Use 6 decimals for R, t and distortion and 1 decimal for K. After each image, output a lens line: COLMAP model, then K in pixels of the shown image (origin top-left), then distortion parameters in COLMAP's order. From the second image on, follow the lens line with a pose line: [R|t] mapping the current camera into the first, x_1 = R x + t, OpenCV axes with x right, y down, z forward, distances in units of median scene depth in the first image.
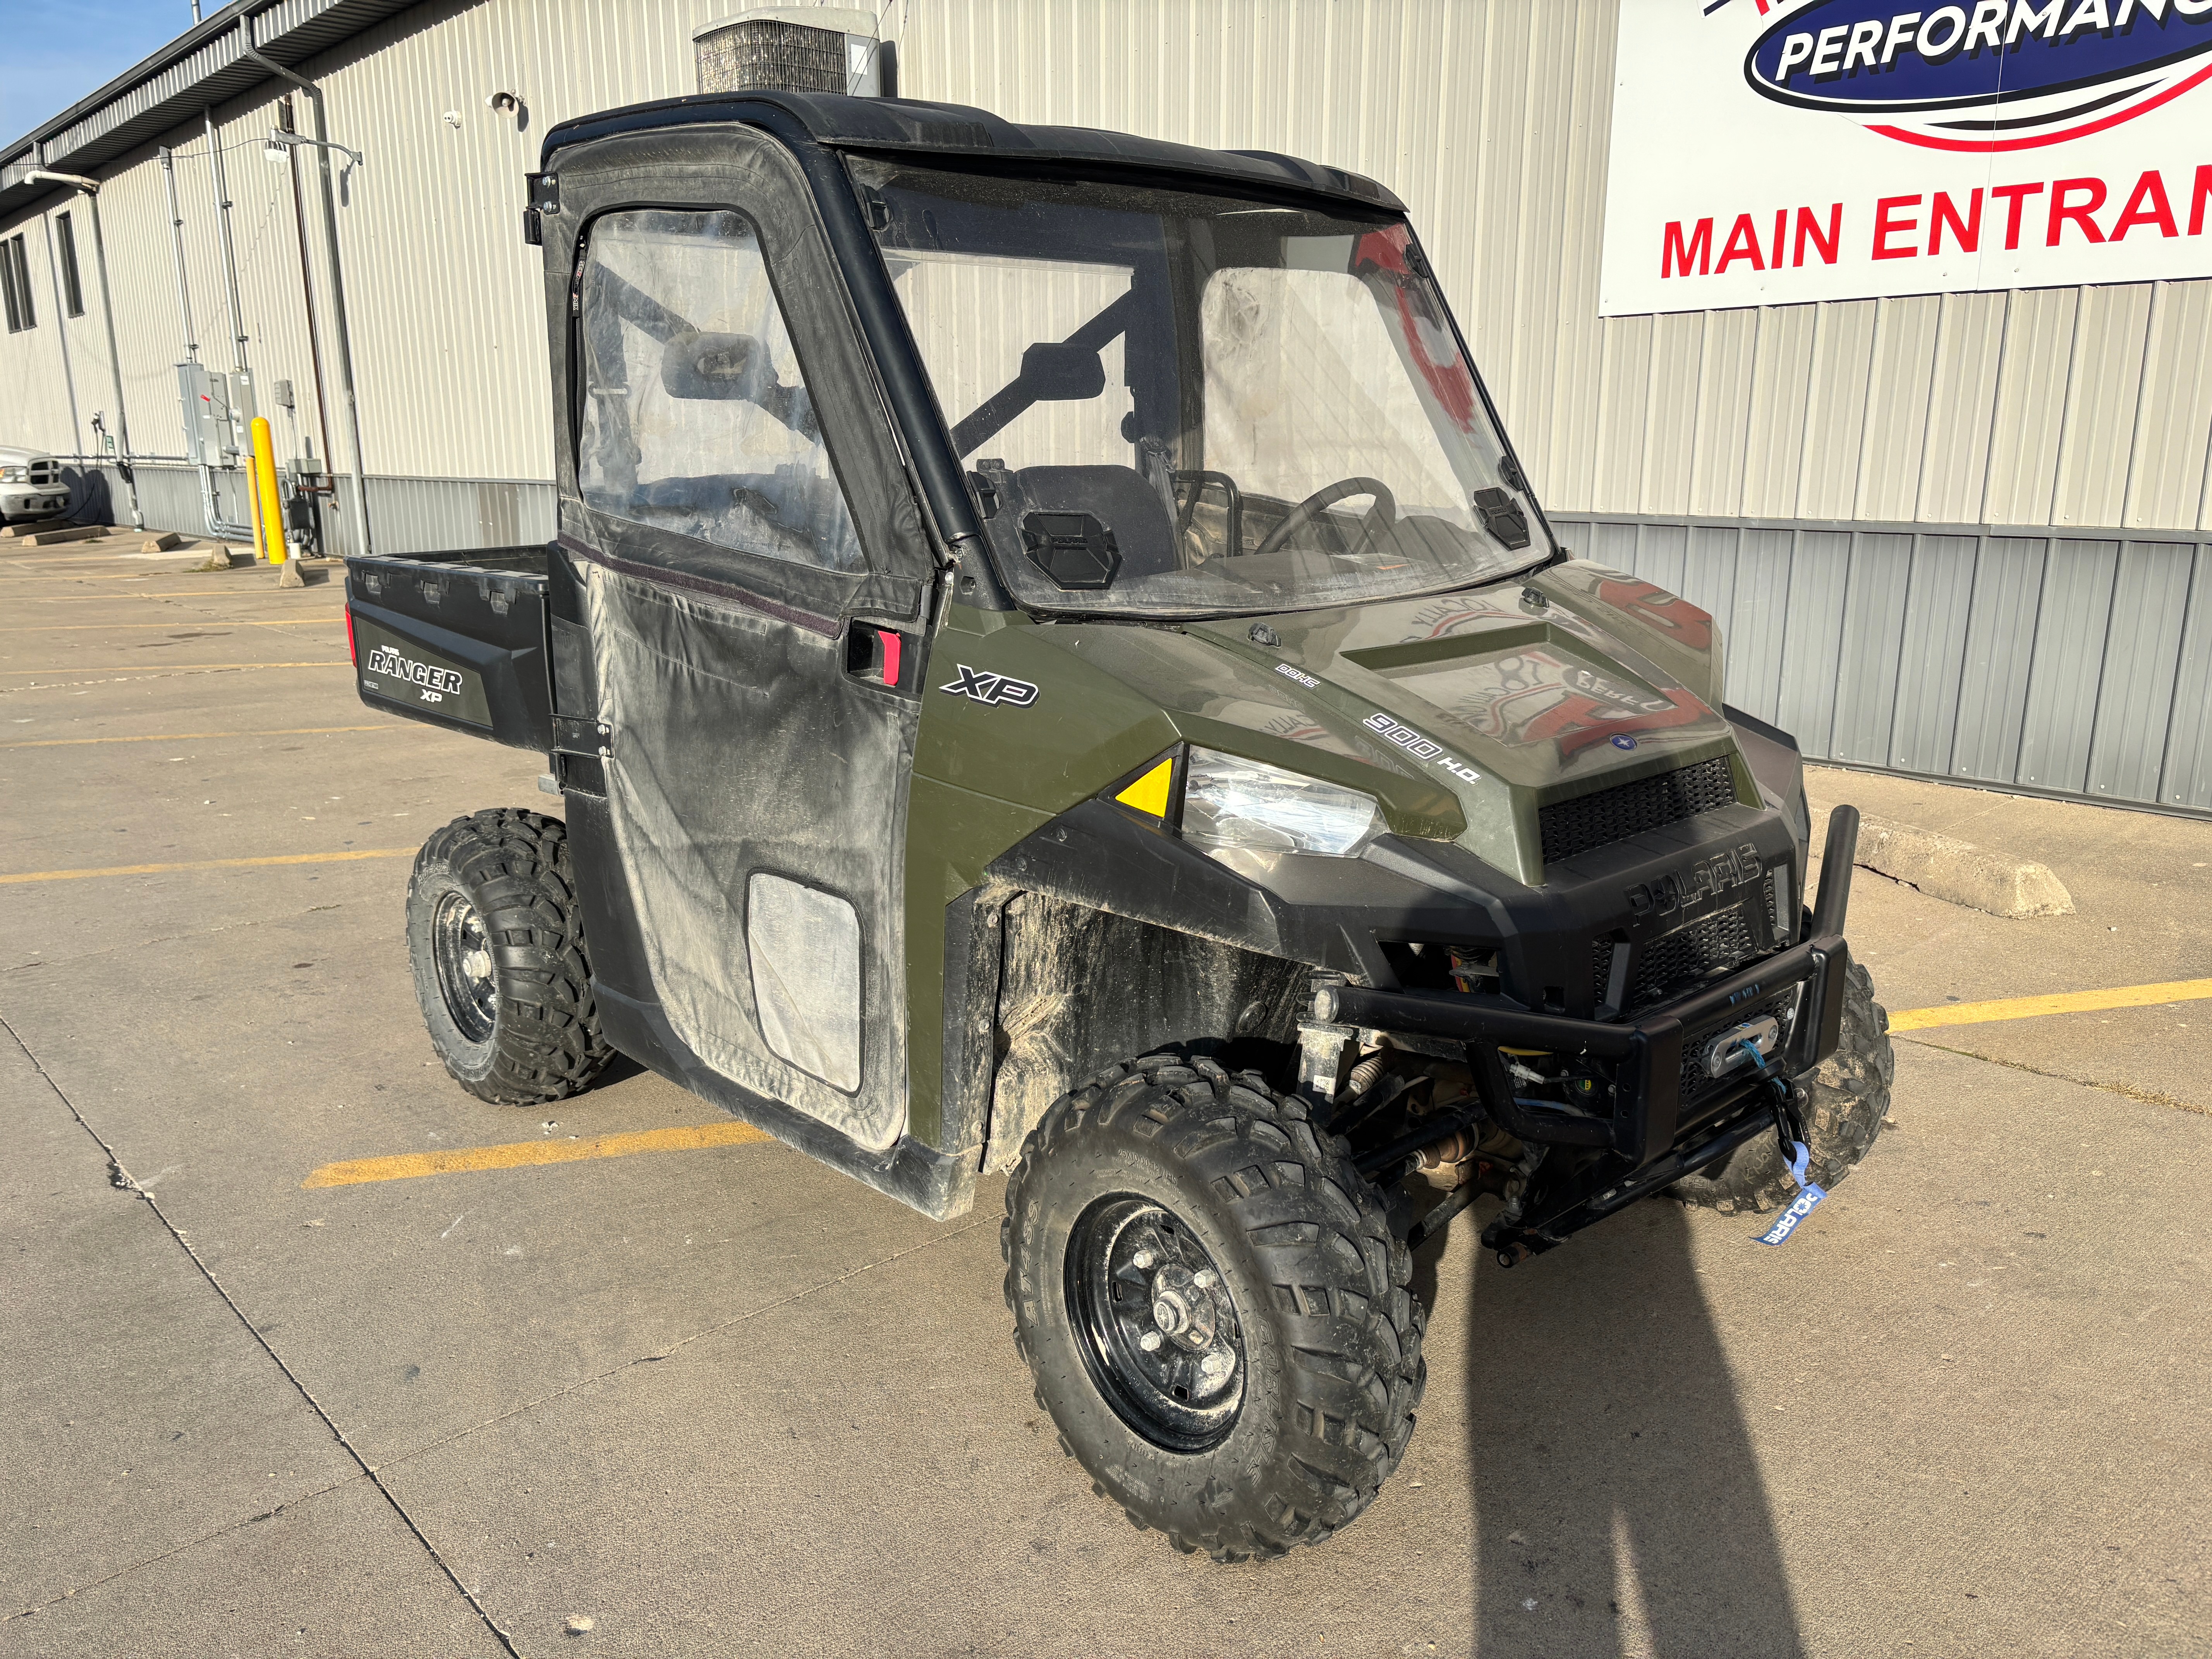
lens RADIAL K [[1696.8, 0, 1108.5], [0, 1696.8, 839.3], [0, 0, 1]] dist [0.055079, -0.063925]
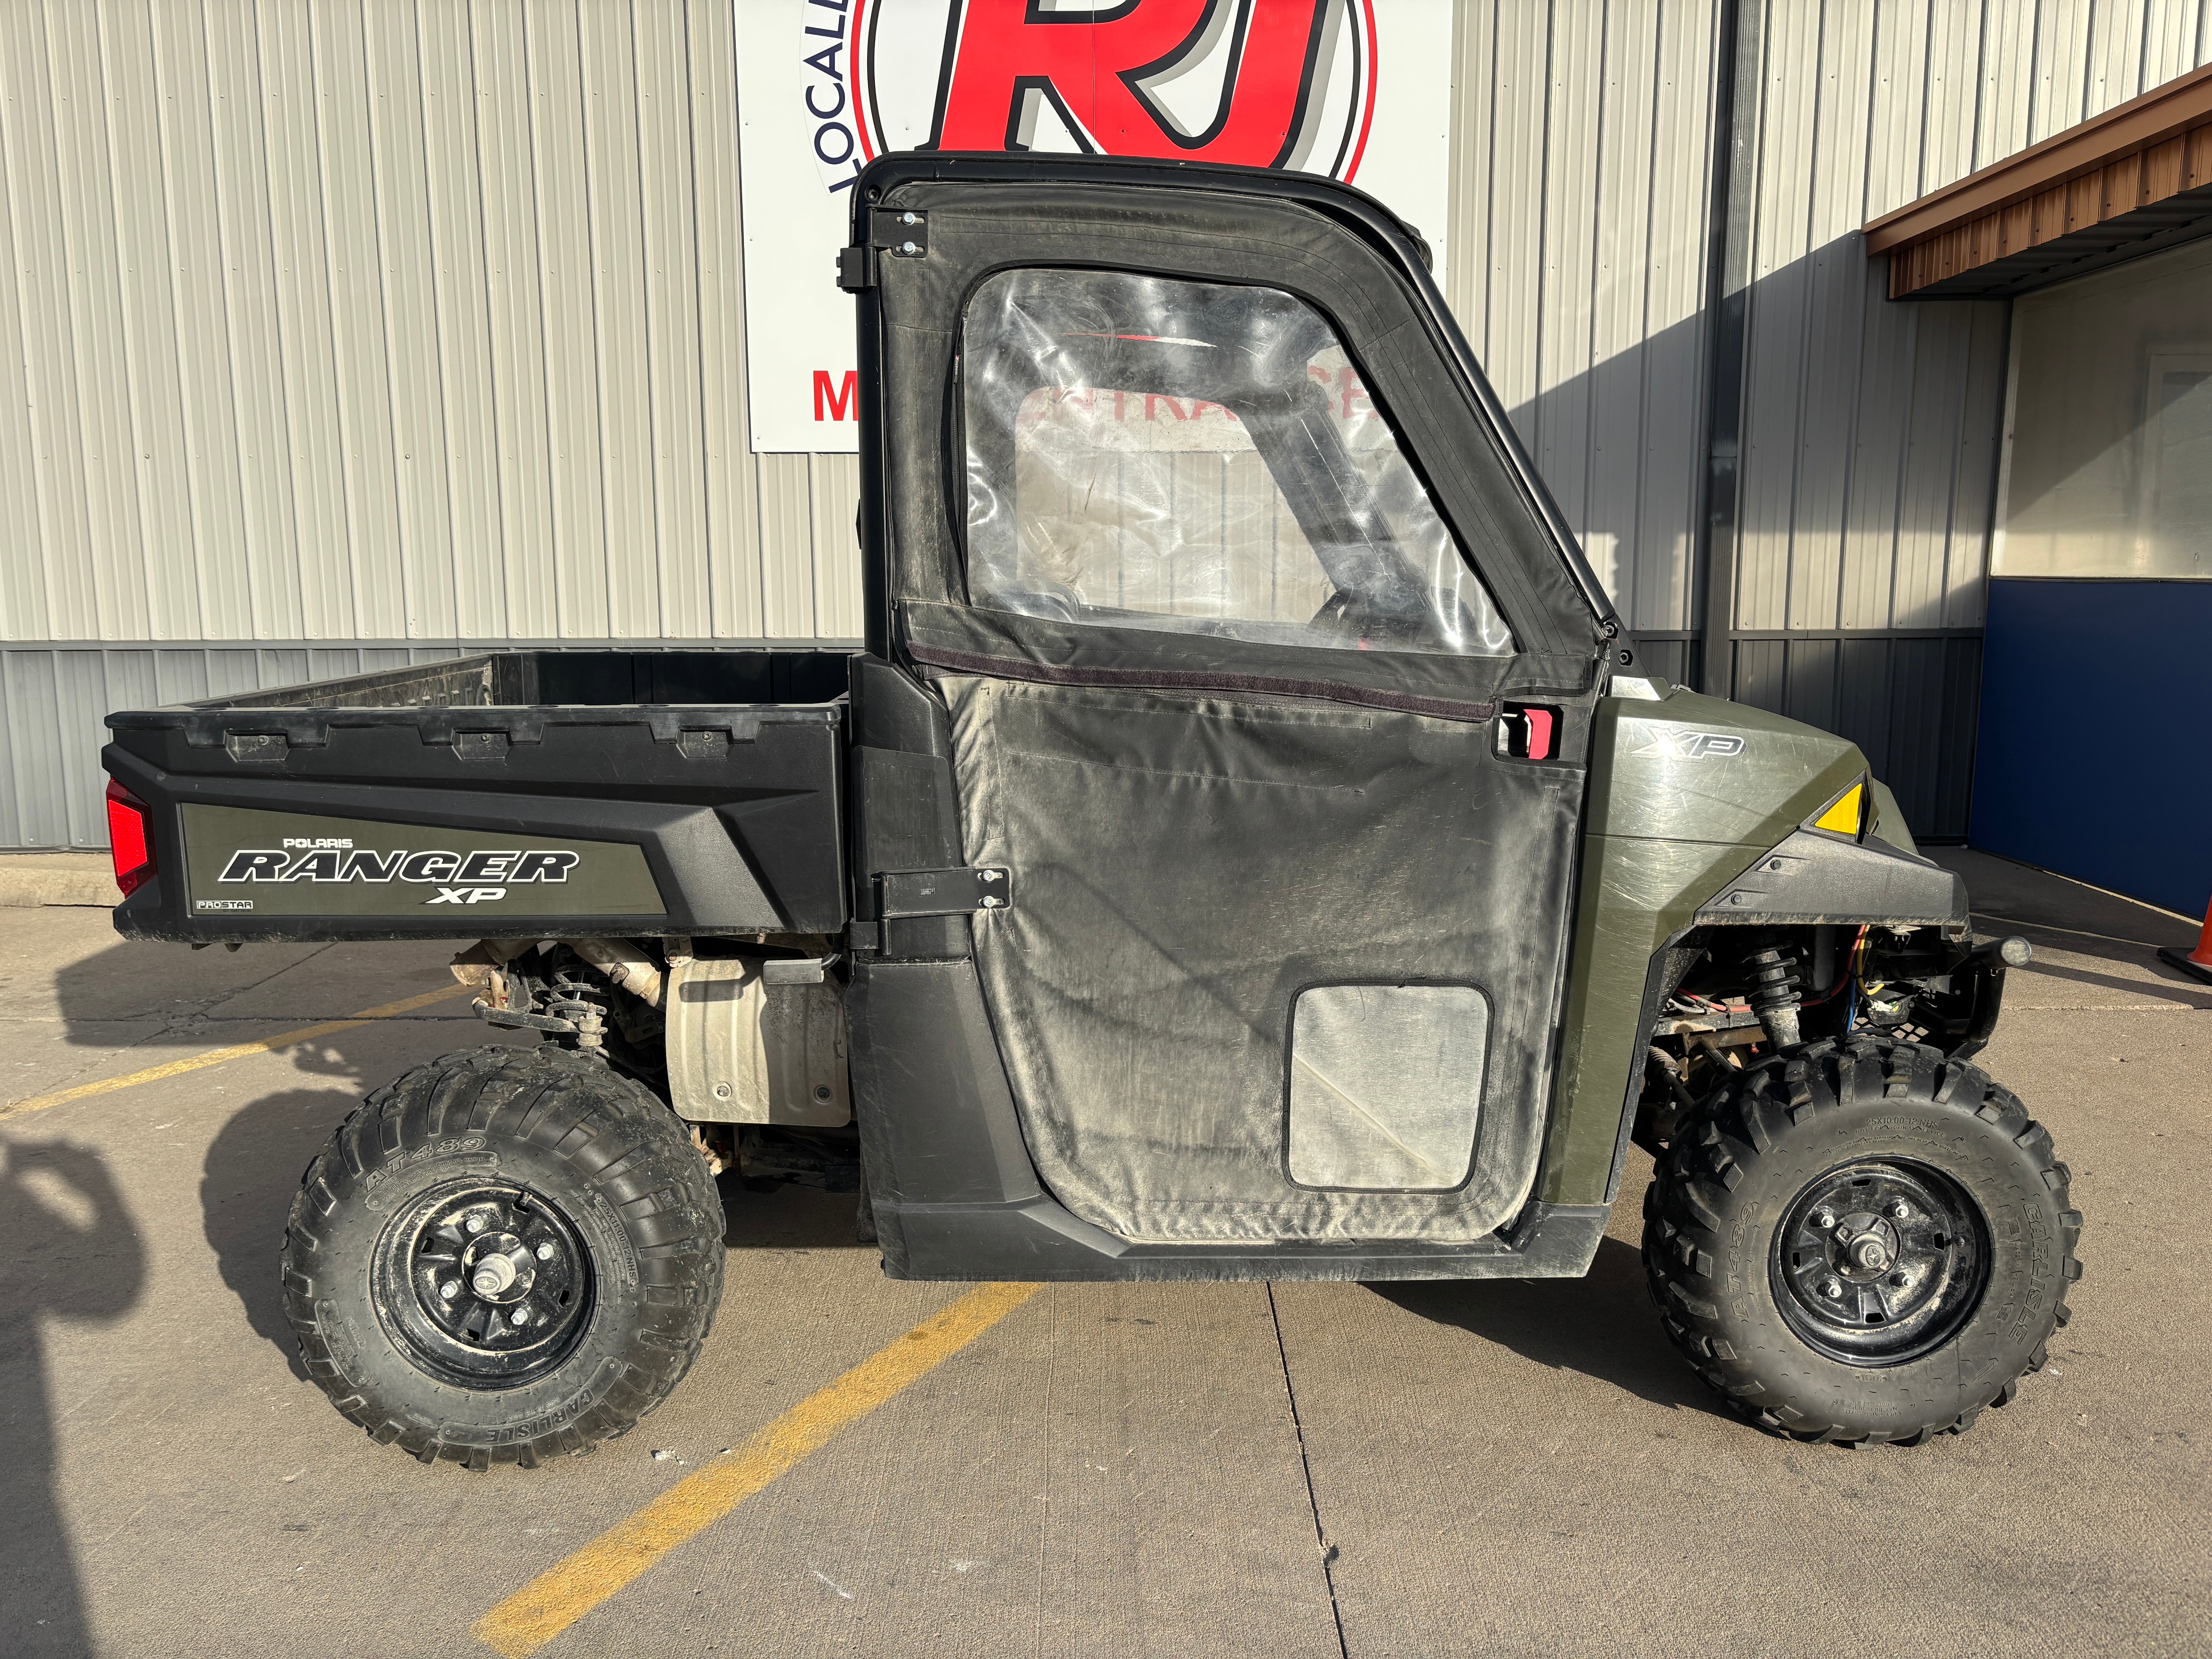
lens RADIAL K [[1696.8, 0, 1117.2], [0, 1696.8, 837.5], [0, 0, 1]] dist [0.055079, -0.063925]
pose [[0.668496, -0.112019, 0.735231, -0.677393], [0.173816, 0.984746, -0.008005, -0.051777], [-0.723119, 0.133146, 0.677770, 0.312254]]
